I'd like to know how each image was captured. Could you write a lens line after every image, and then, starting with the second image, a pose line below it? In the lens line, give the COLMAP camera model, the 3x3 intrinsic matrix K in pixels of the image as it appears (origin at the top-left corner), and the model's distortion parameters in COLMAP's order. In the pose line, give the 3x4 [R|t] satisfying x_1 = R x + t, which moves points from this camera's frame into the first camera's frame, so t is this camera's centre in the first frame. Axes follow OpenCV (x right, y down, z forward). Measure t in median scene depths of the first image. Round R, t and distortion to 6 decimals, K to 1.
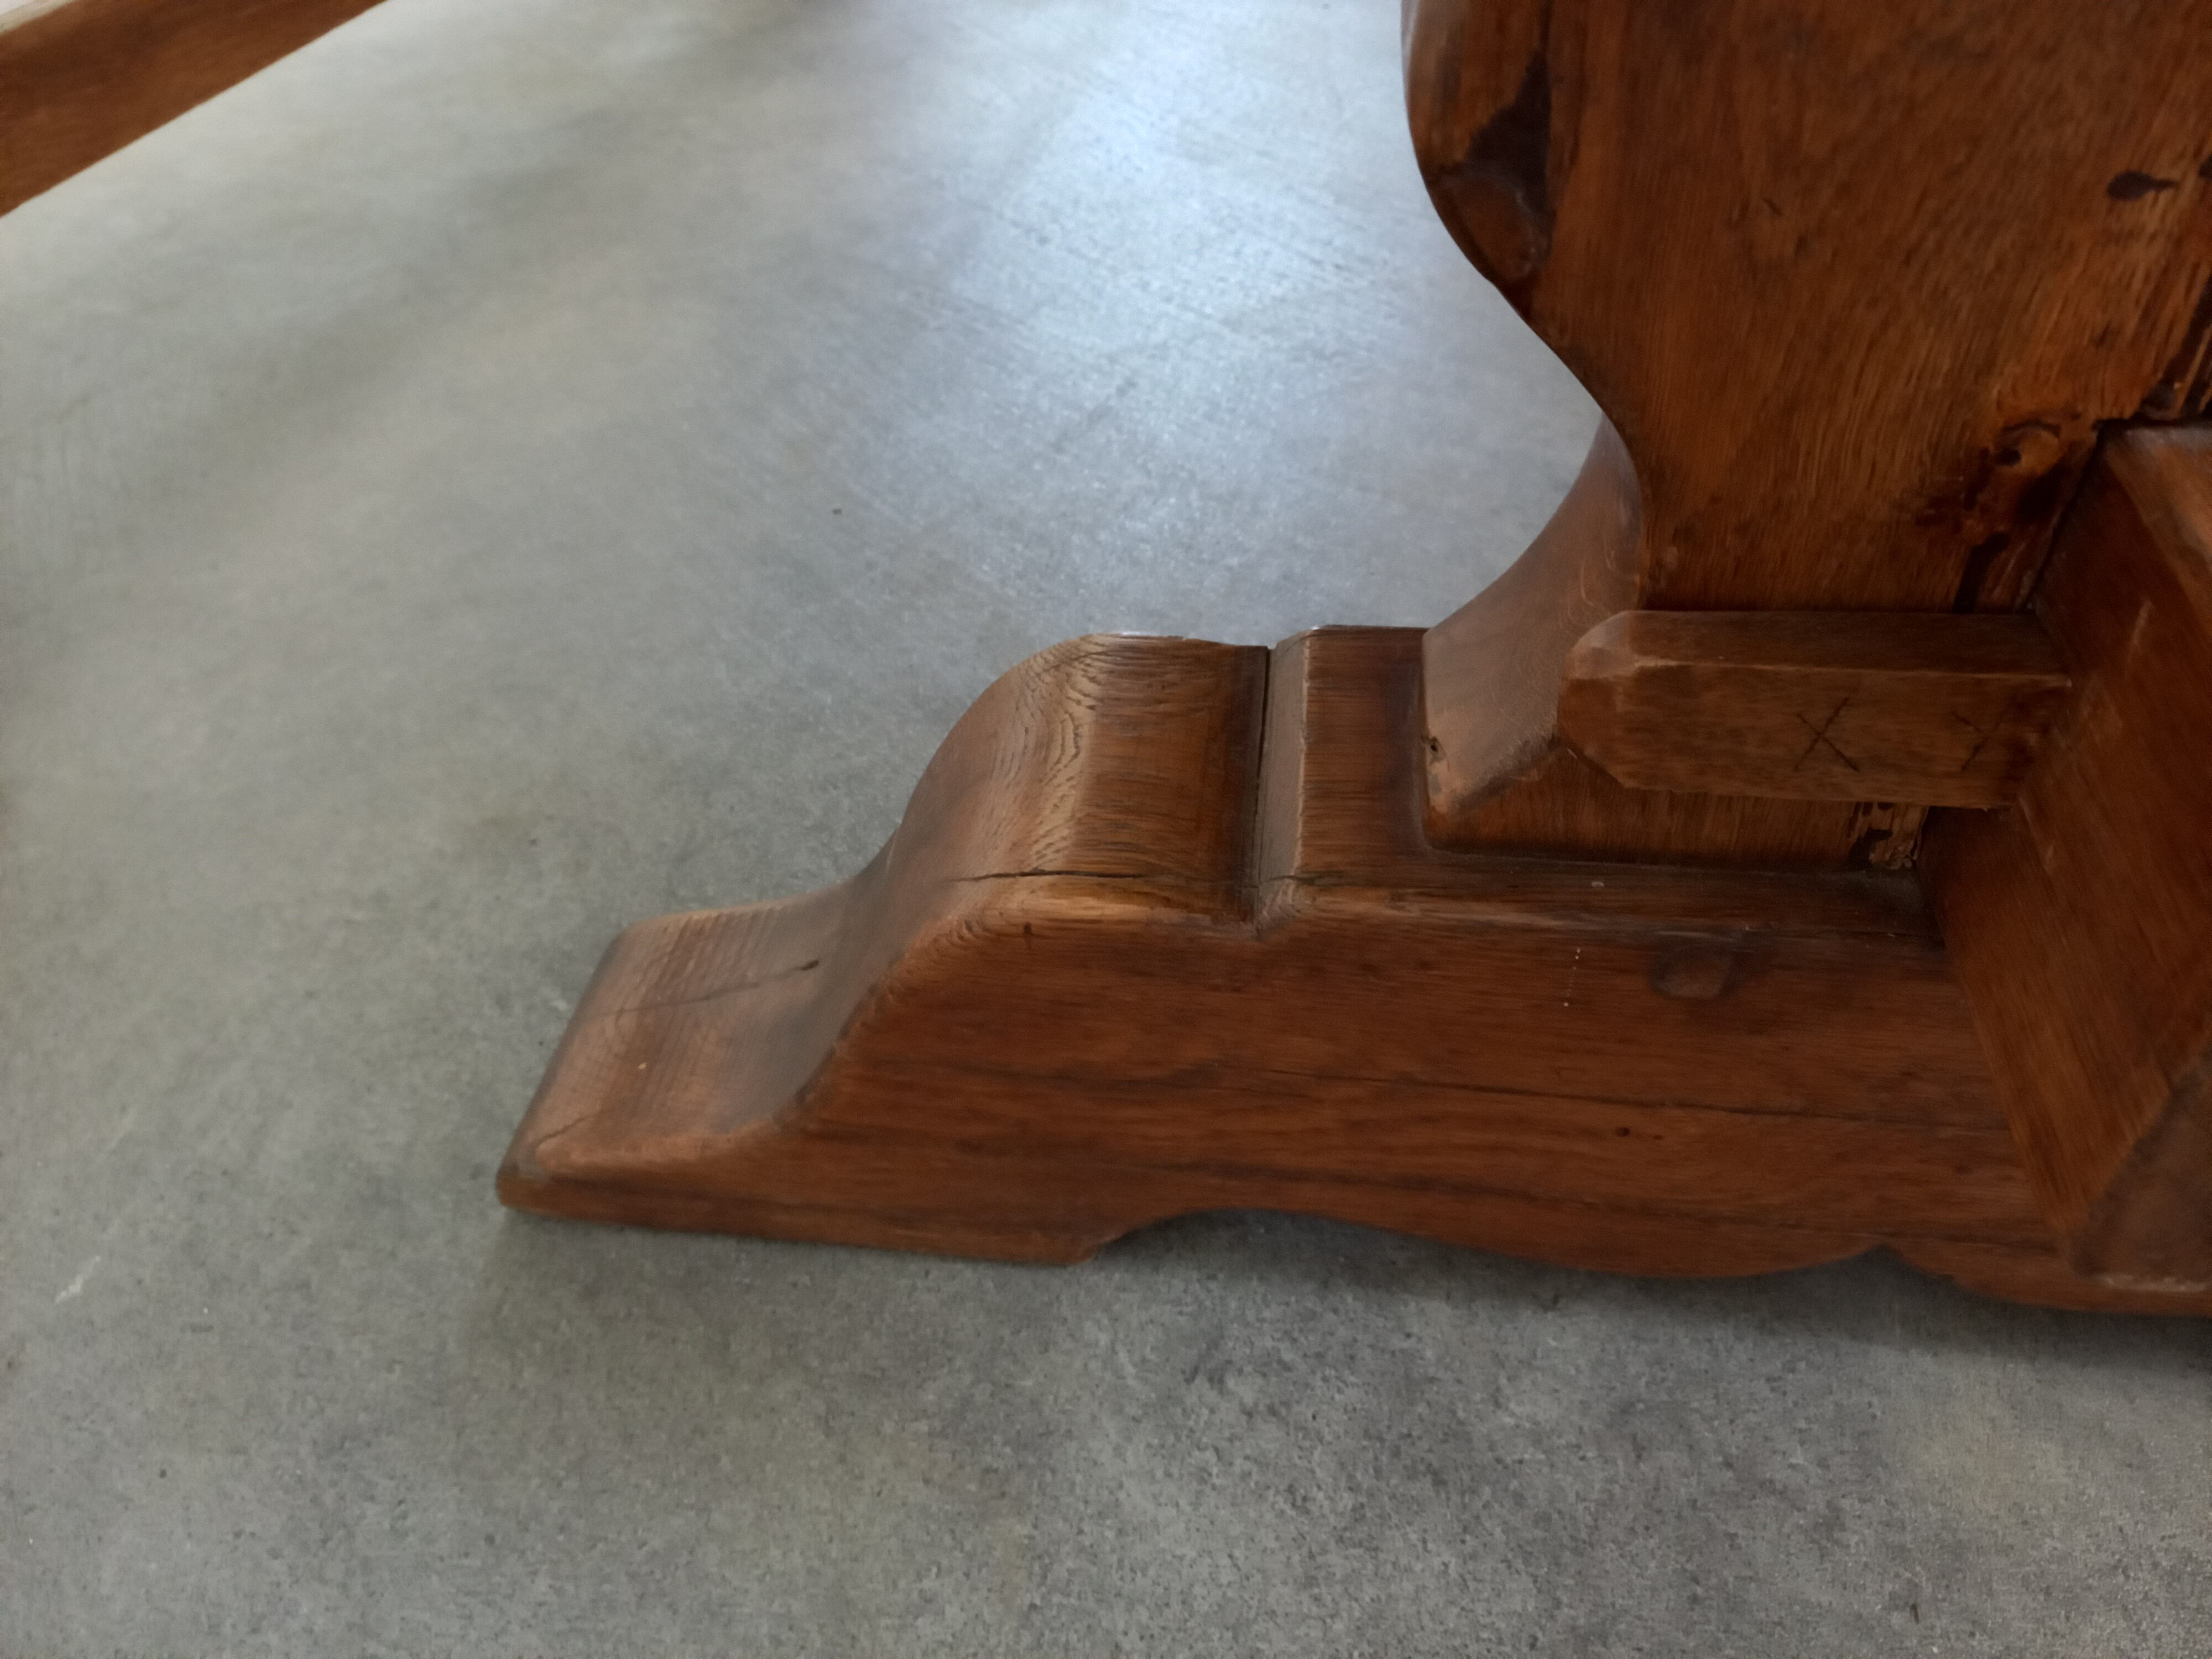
lens RADIAL K [[1589.9, 0, 1073.1], [0, 1589.9, 818.2], [0, 0, 1]] dist [0.026401, -0.006428]
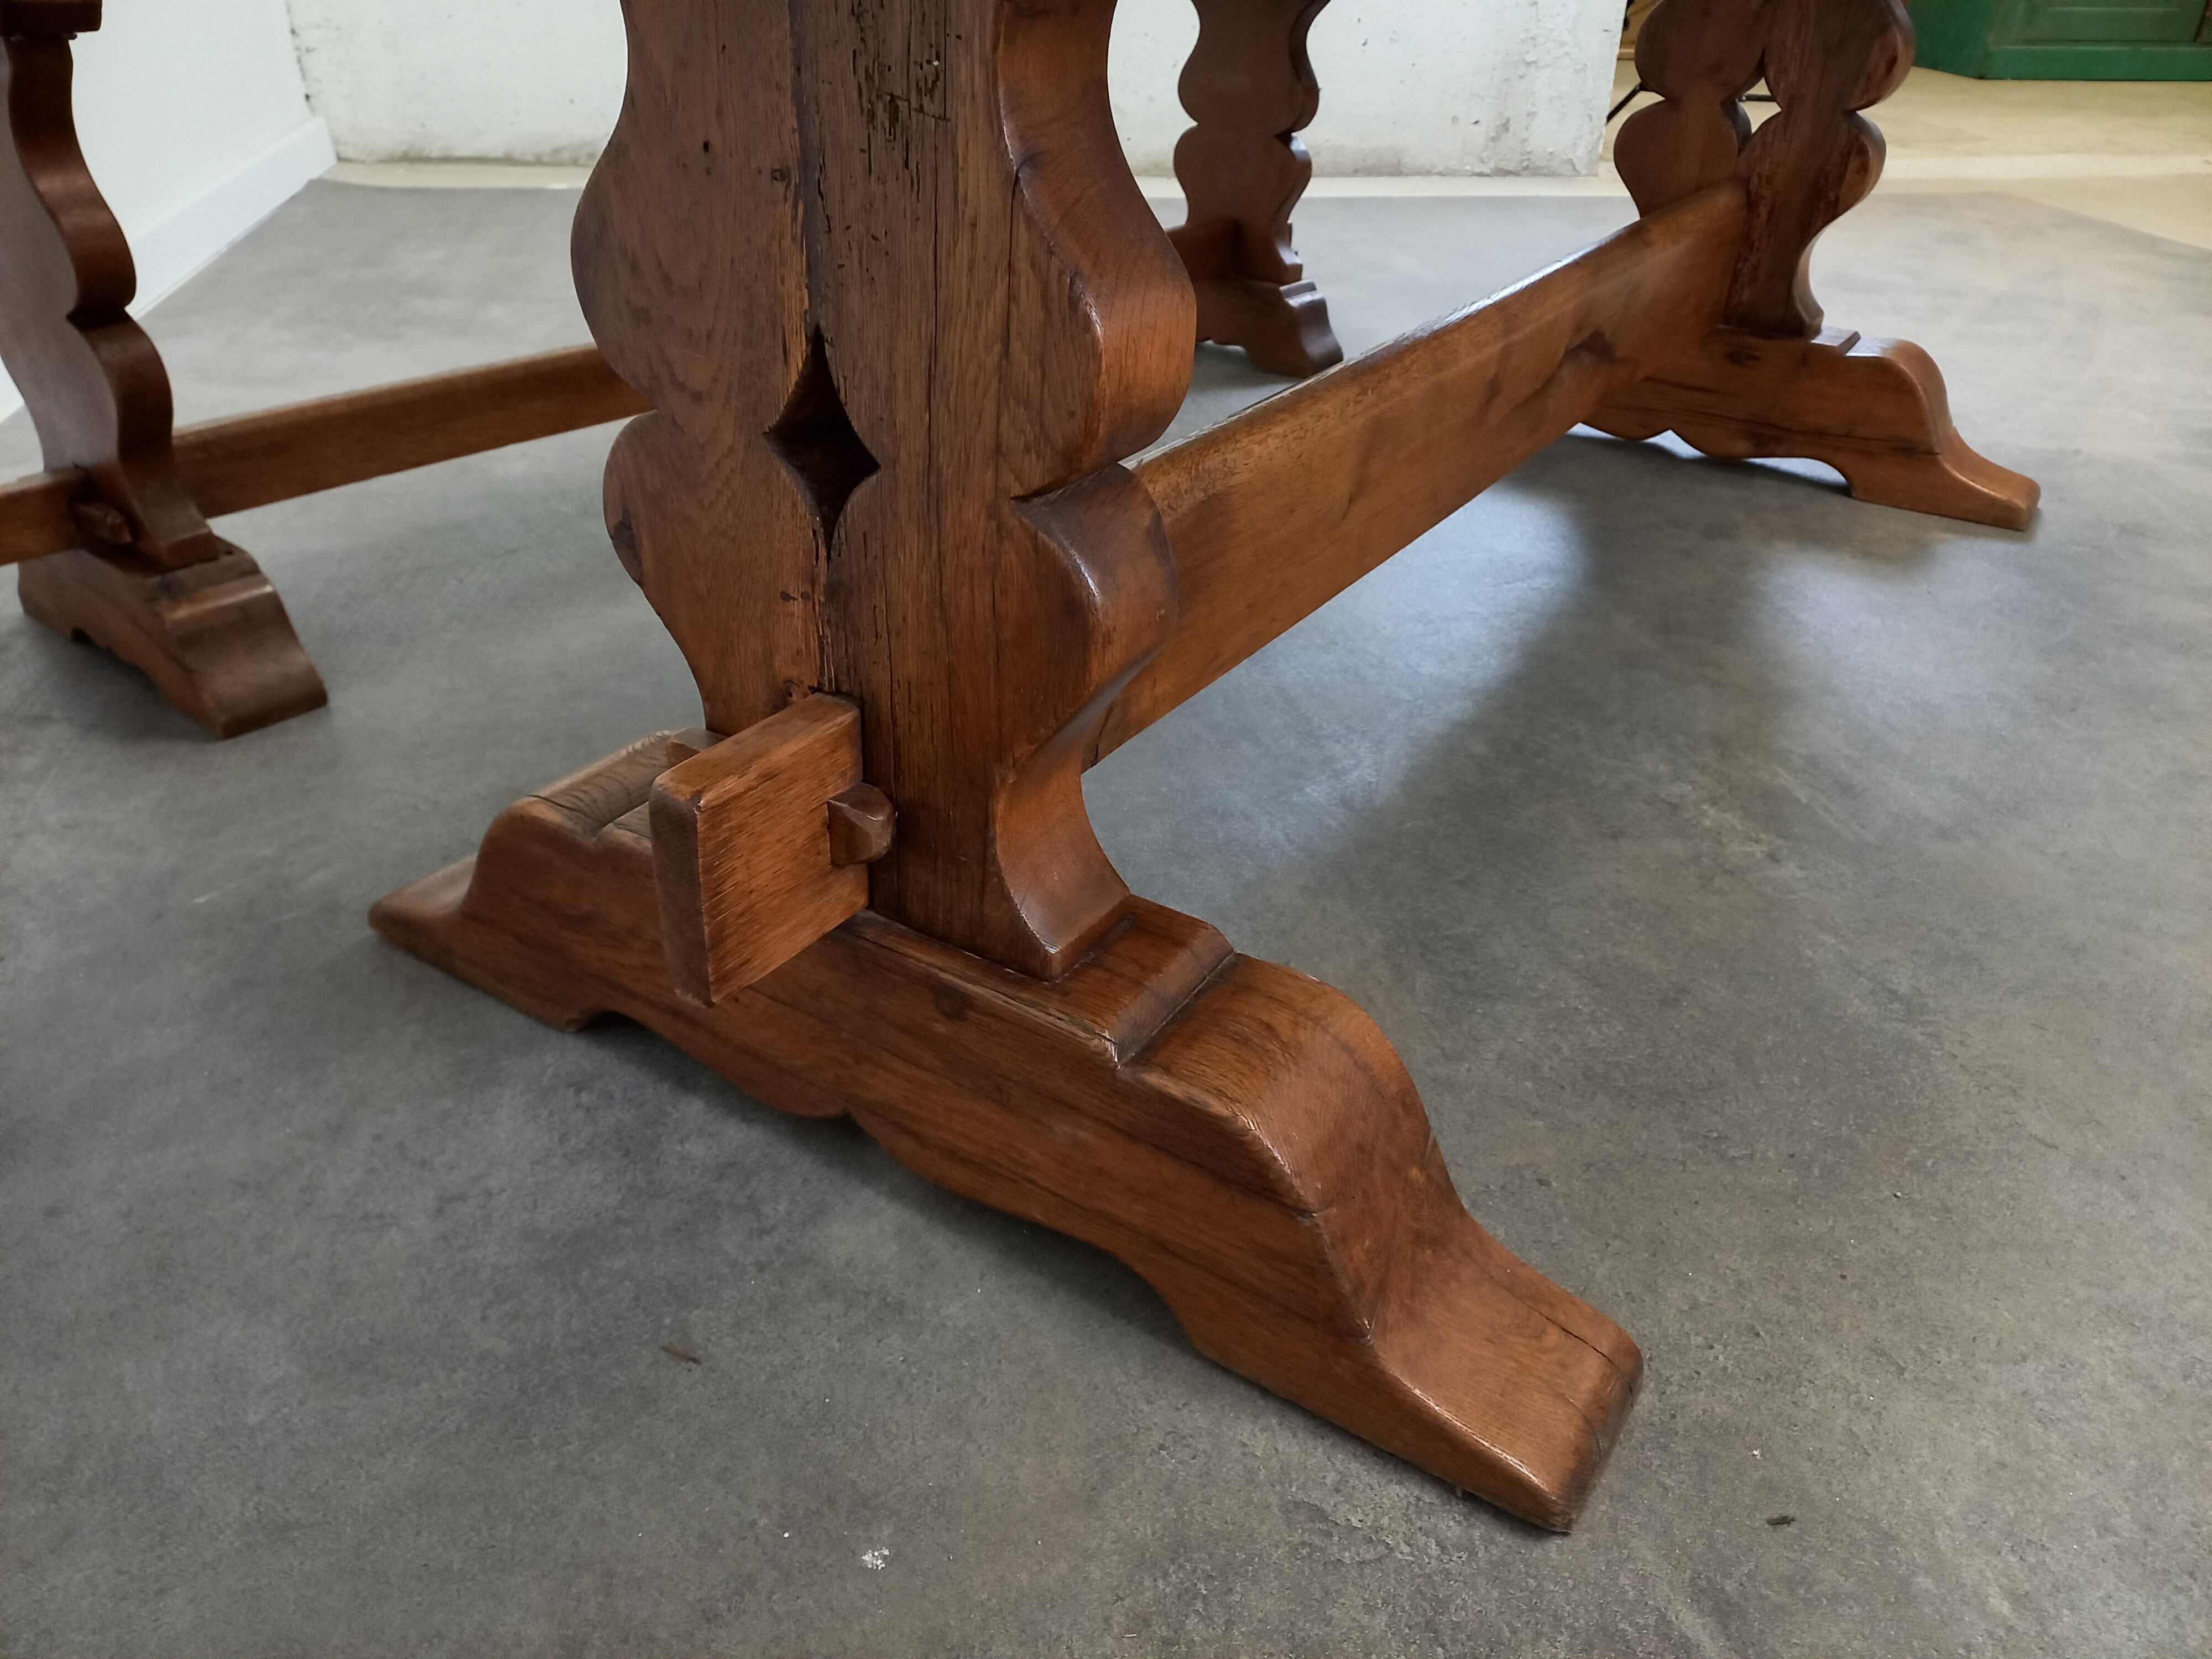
lens RADIAL K [[1592.1, 0, 1102.6], [0, 1592.1, 845.0], [0, 0, 1]] dist [0.066376, -0.071271]
pose [[0.902576, 0.281700, -0.325578, 1.284890], [-0.338127, 0.931935, -0.131024, 0.109952], [0.266508, 0.228346, 0.936393, -0.797774]]
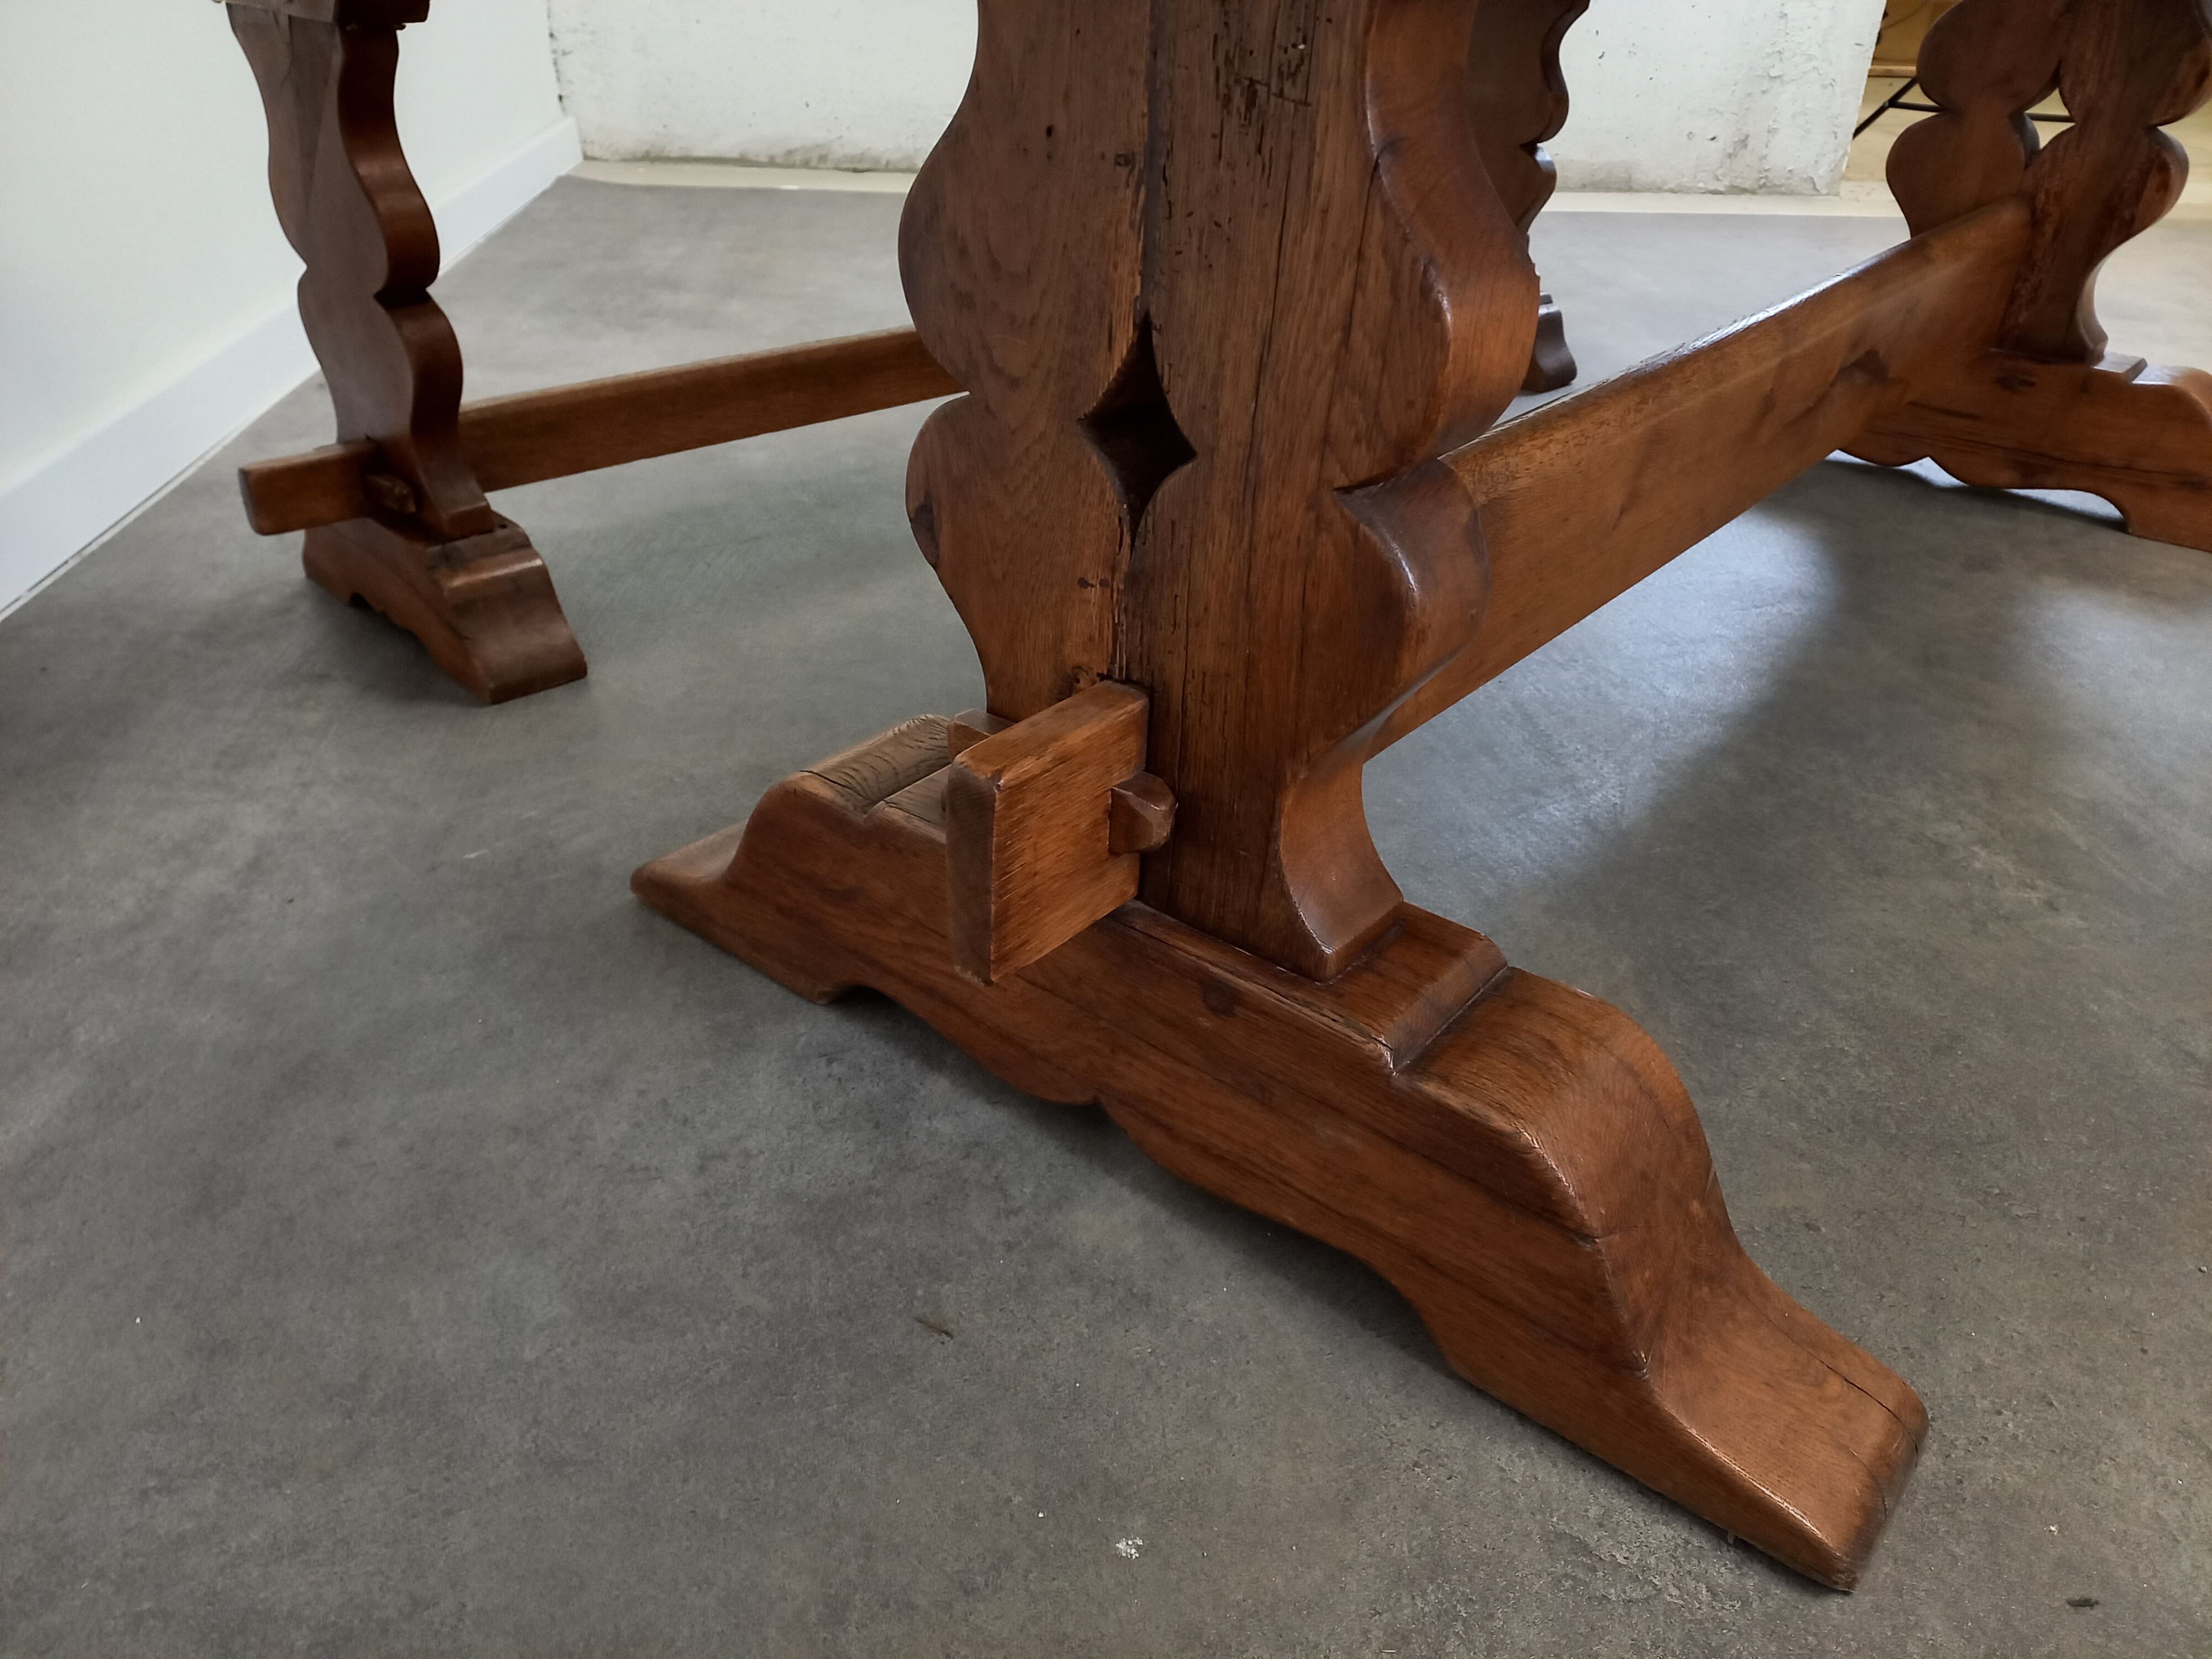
lens RADIAL K [[1591.0, 0, 1107.8], [0, 1591.0, 851.0], [0, 0, 1]] dist [0.073948, -0.087449]
pose [[0.851650, 0.329813, -0.407327, 1.169008], [-0.400727, 0.910671, -0.100482, 0.174523], [0.337800, 0.248802, 0.907738, -0.823843]]
